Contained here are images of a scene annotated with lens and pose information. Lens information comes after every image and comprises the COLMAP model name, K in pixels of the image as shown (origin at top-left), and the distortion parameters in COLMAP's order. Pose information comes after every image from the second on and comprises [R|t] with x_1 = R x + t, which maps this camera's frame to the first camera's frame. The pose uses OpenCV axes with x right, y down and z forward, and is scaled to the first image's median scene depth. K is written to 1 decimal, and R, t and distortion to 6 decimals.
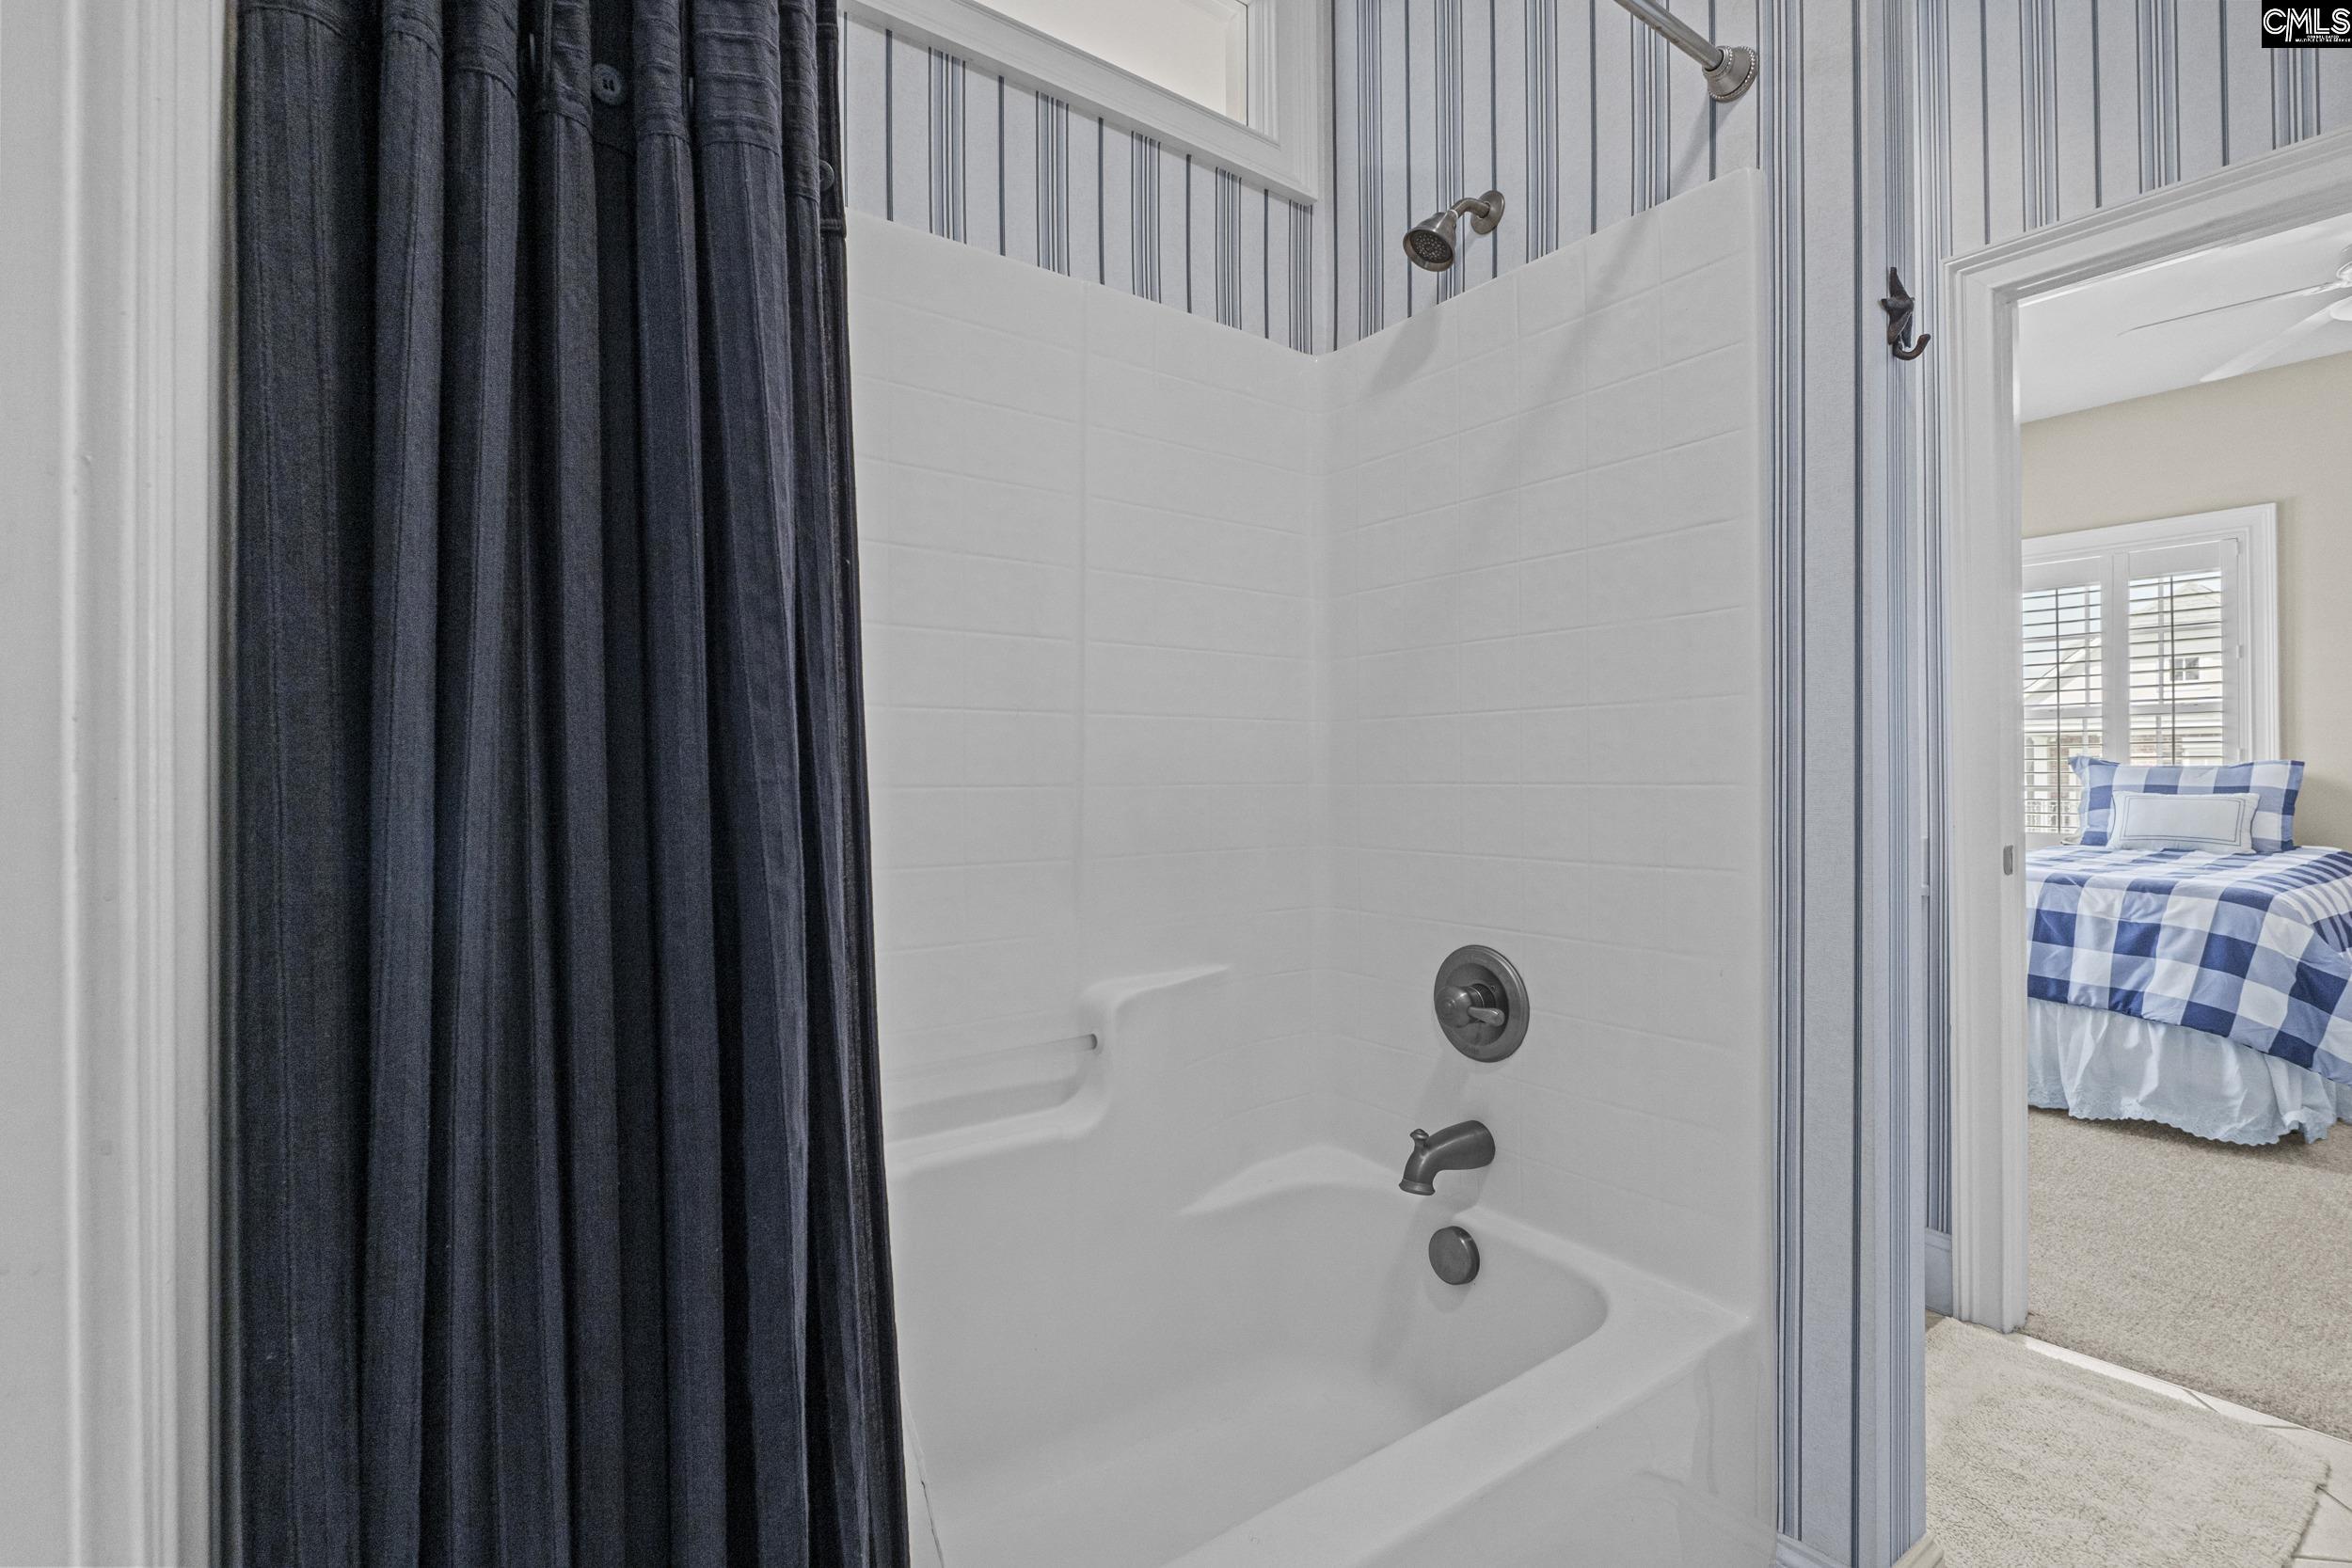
lens RADIAL K [[1079.3, 0, 1174.8], [0, 1079.3, 778.6], [0, 0, 1]] dist [-0.008501, 0.000400]
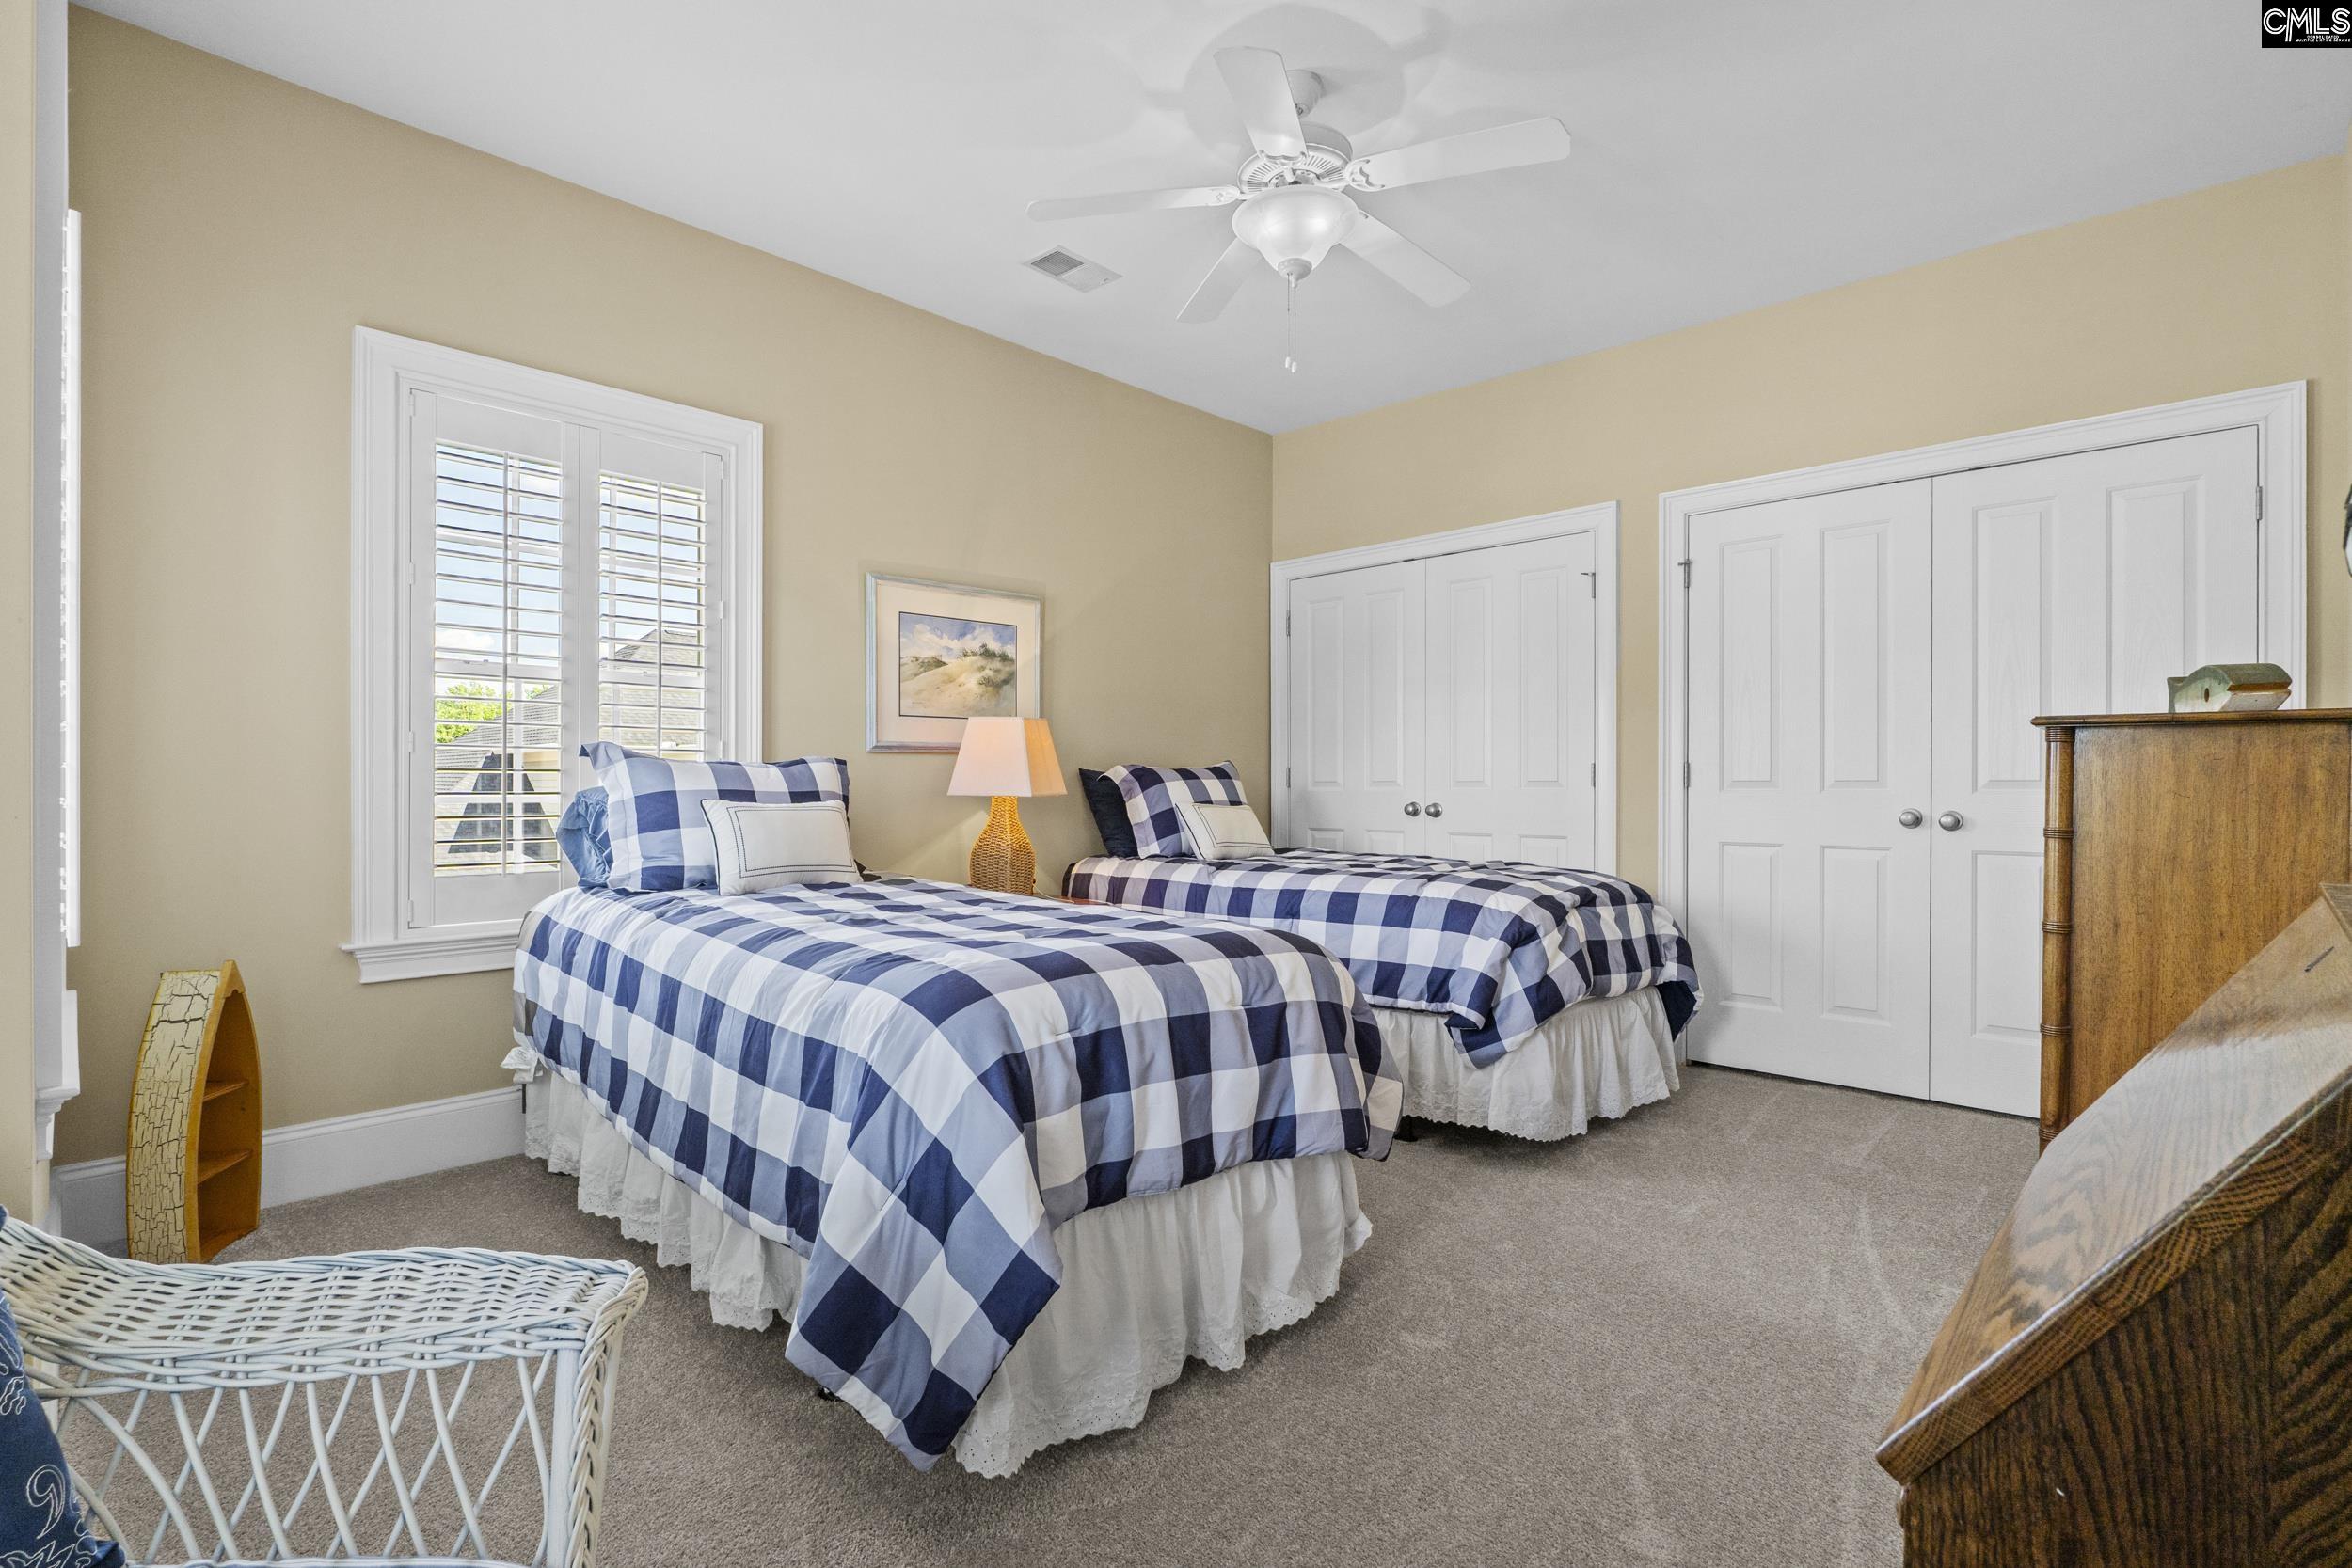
lens RADIAL K [[1079.3, 0, 1180.1], [0, 1079.3, 786.0], [0, 0, 1]] dist [-0.008501, 0.000400]
pose [[-0.175299, 0.002165, 0.984513, 0.305722], [0.001606, 0.999997, -0.001913, 0.007374], [-0.984514, 0.001246, -0.175302, 1.231585]]
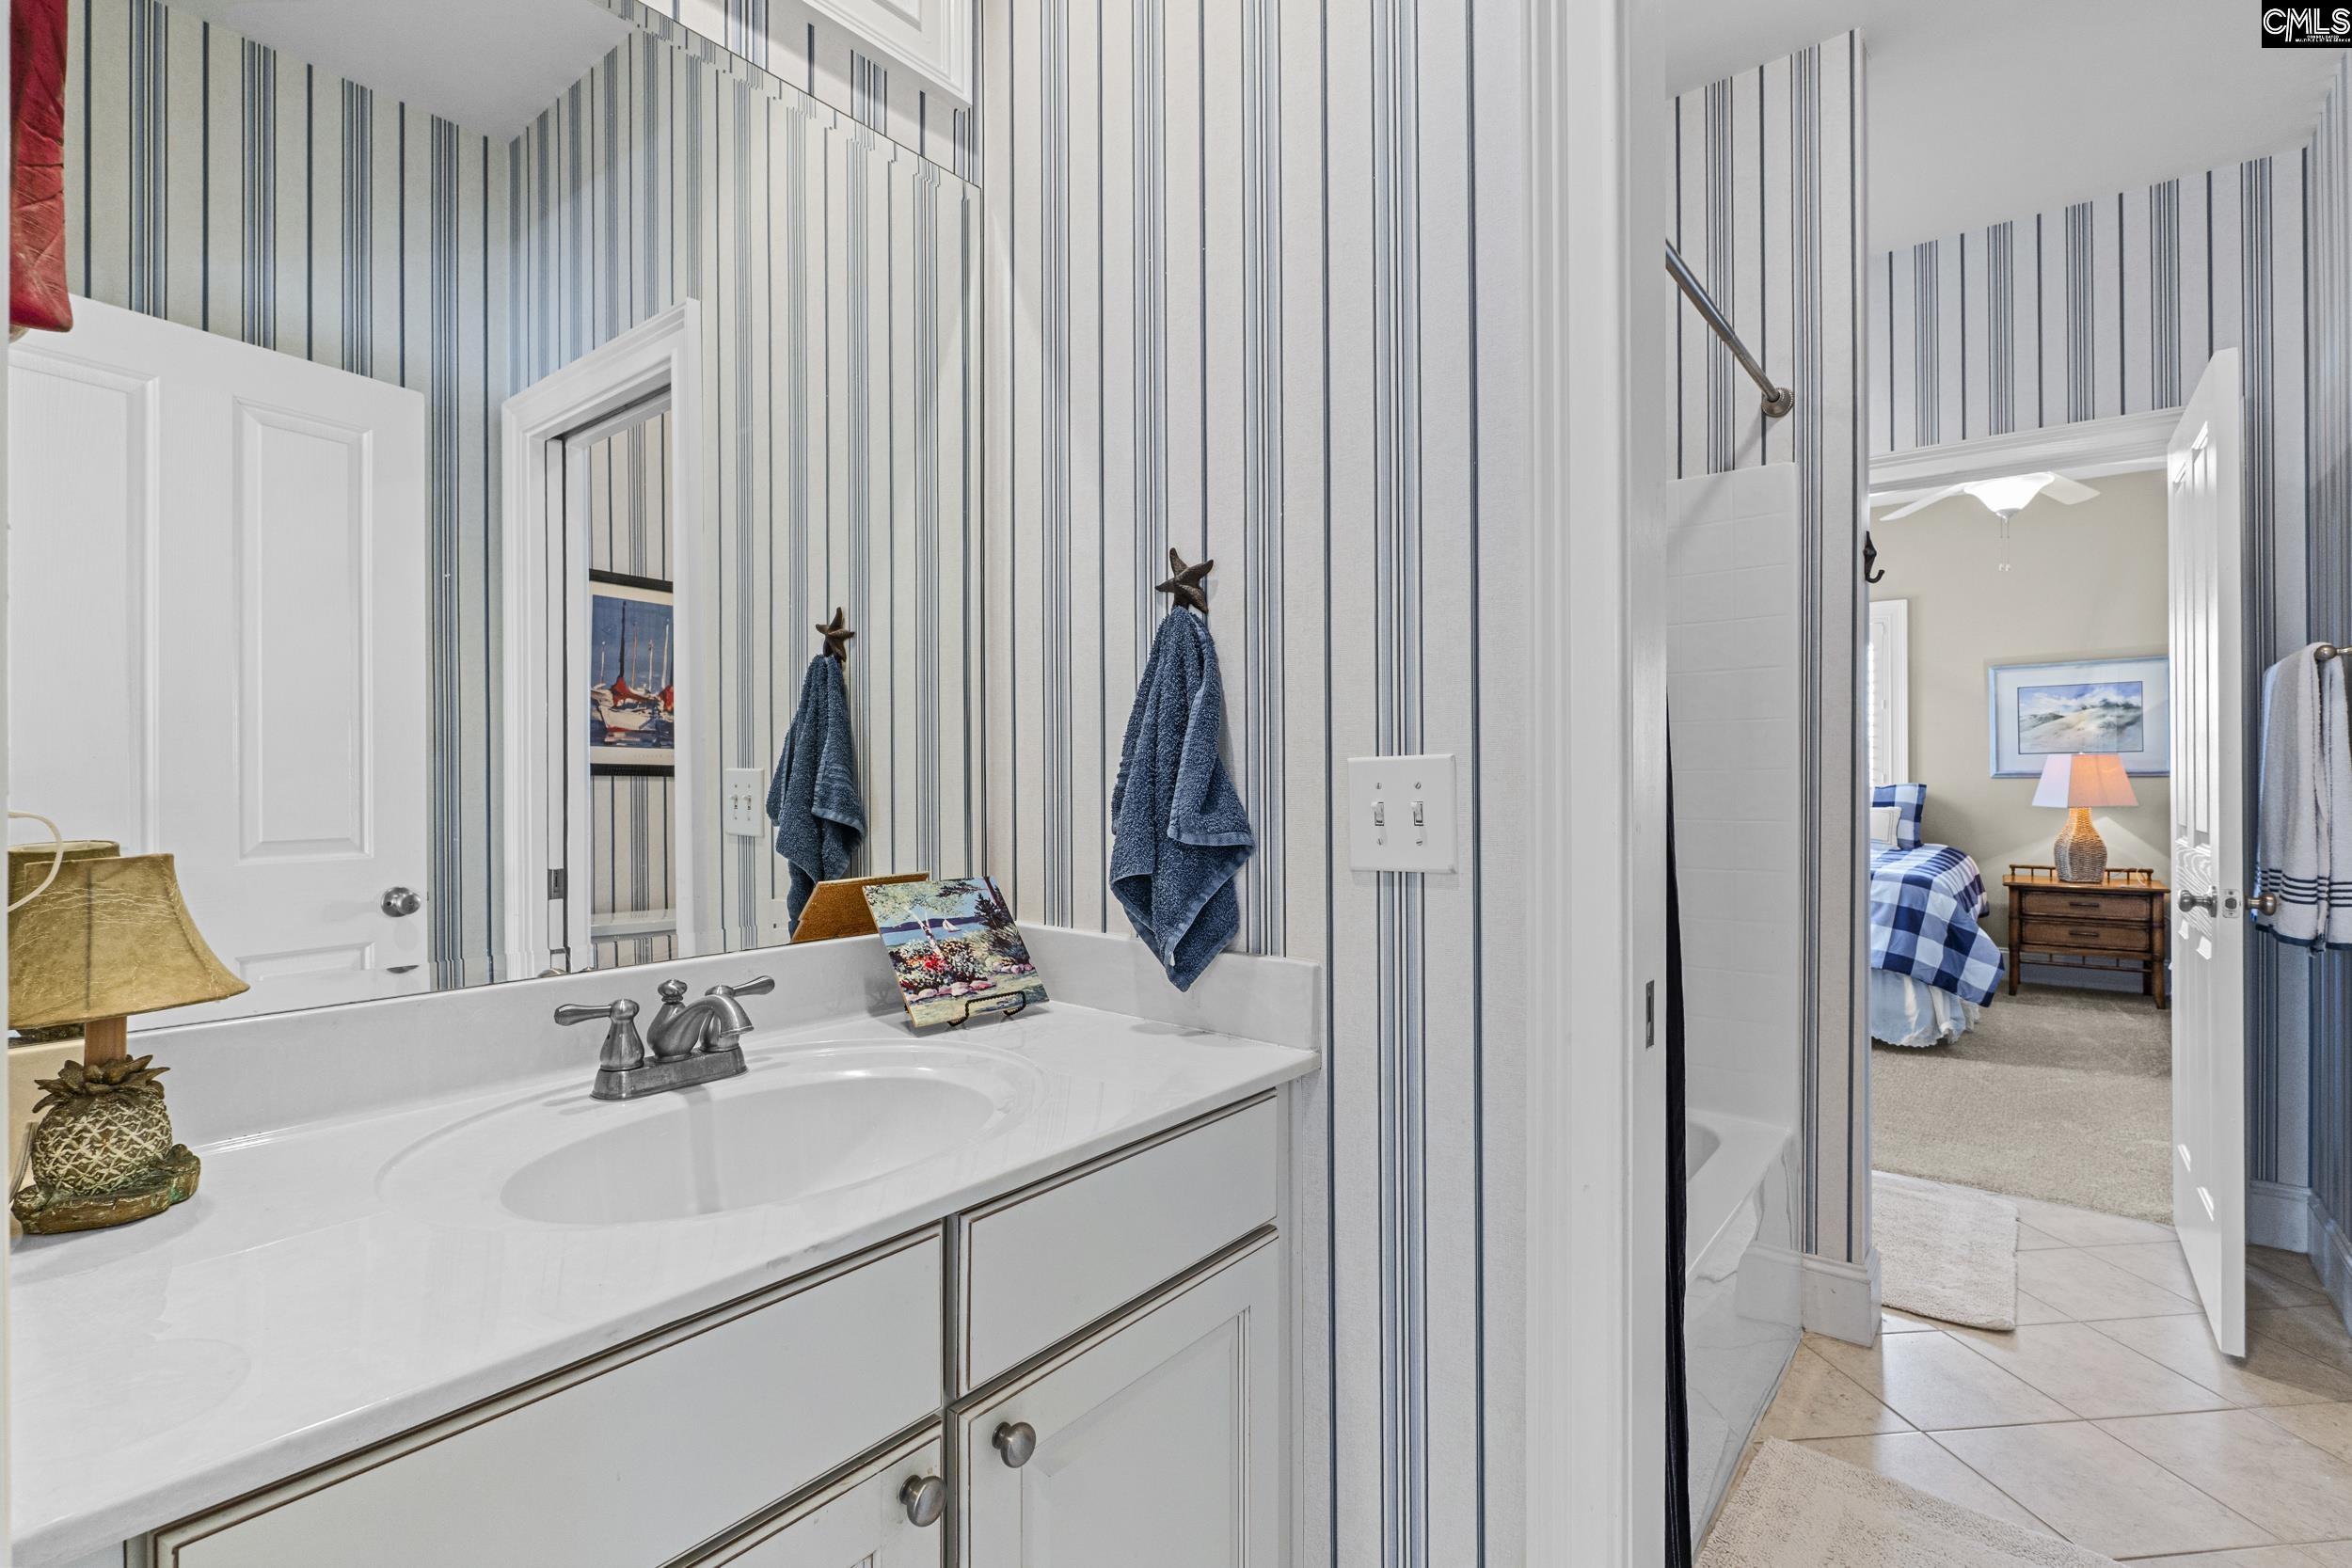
lens RADIAL K [[1079.3, 0, 1191.7], [0, 1079.3, 780.7], [0, 0, 1]] dist [-0.008501, 0.000400]
pose [[0.965832, 0.003967, 0.259138, -0.359232], [-0.004053, 0.999992, -0.000202, -0.023341], [-0.259137, -0.000855, 0.965840, -0.178595]]
